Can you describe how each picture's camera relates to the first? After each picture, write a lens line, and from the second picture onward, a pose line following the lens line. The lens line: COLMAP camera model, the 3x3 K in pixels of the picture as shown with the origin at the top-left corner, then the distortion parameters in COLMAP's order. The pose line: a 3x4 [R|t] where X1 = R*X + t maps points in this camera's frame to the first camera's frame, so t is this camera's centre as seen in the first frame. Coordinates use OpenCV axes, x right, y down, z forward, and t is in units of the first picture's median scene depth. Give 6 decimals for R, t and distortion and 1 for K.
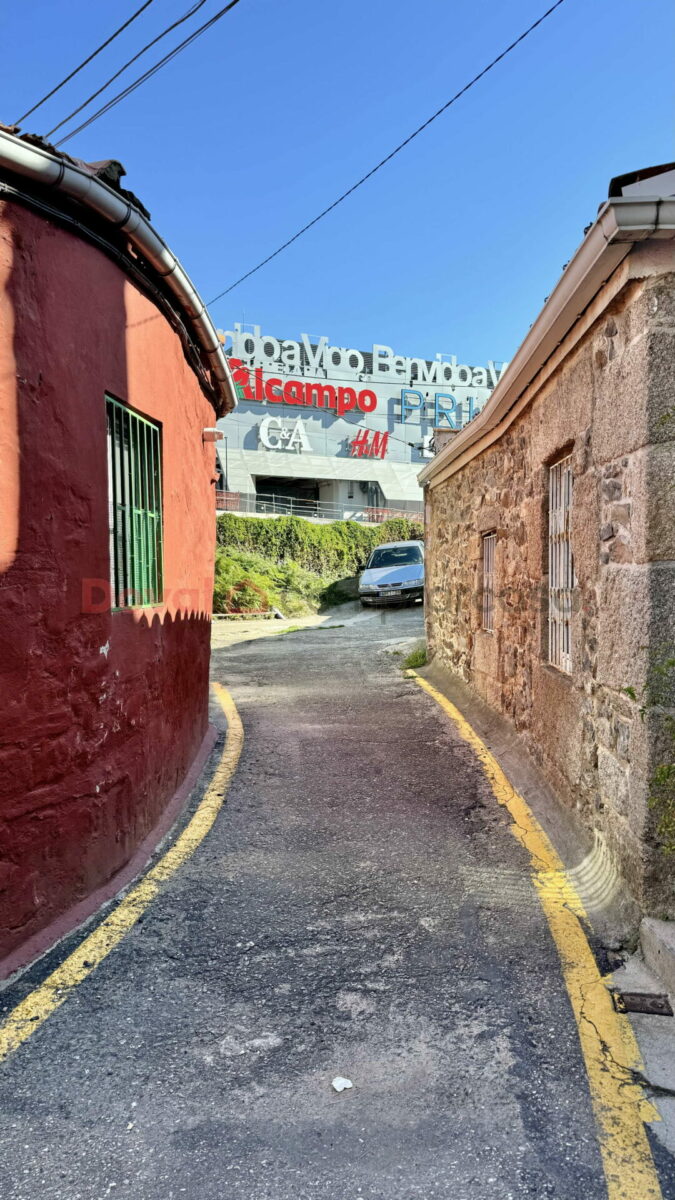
lens RADIAL K [[837.0, 0, 337.5], [0, 837.0, 601.9], [0, 0, 1]] dist [0.000064, 0.000005]
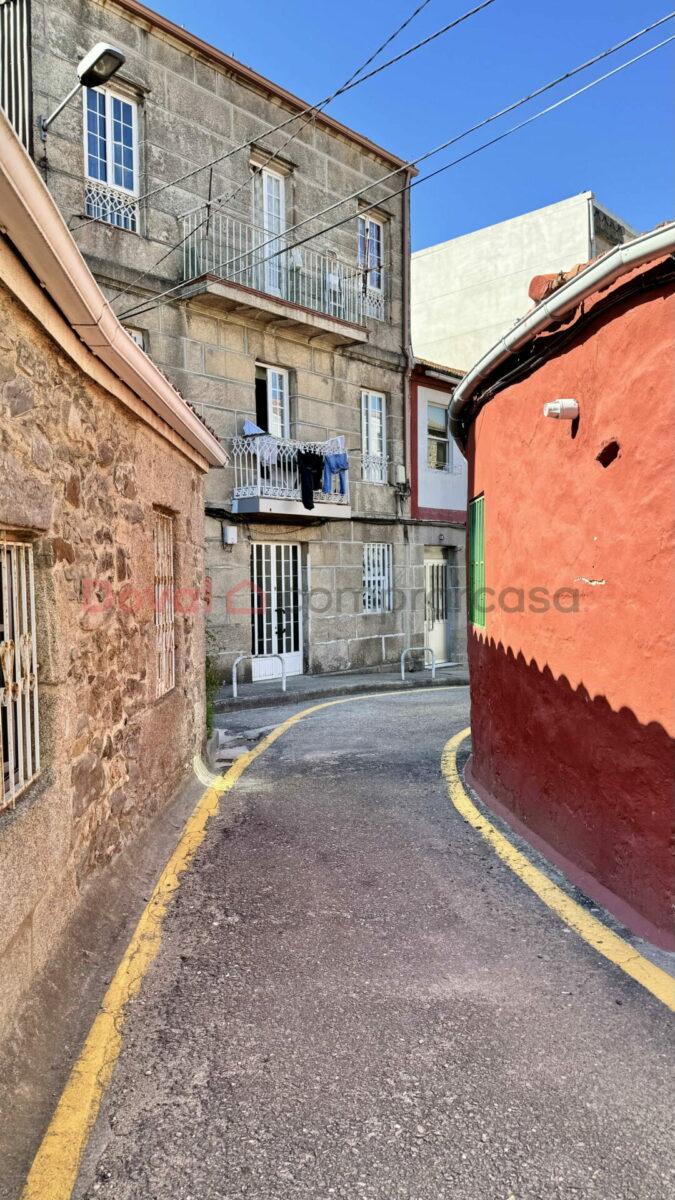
lens RADIAL K [[837.0, 0, 337.5], [0, 837.0, 599.9], [0, 0, 1]] dist [0.000064, 0.000005]
pose [[-0.997841, 0.015377, -0.063844, 0.090896], [0.011479, 0.998073, 0.060976, -0.107930], [0.064659, 0.060112, -0.996095, 1.995357]]
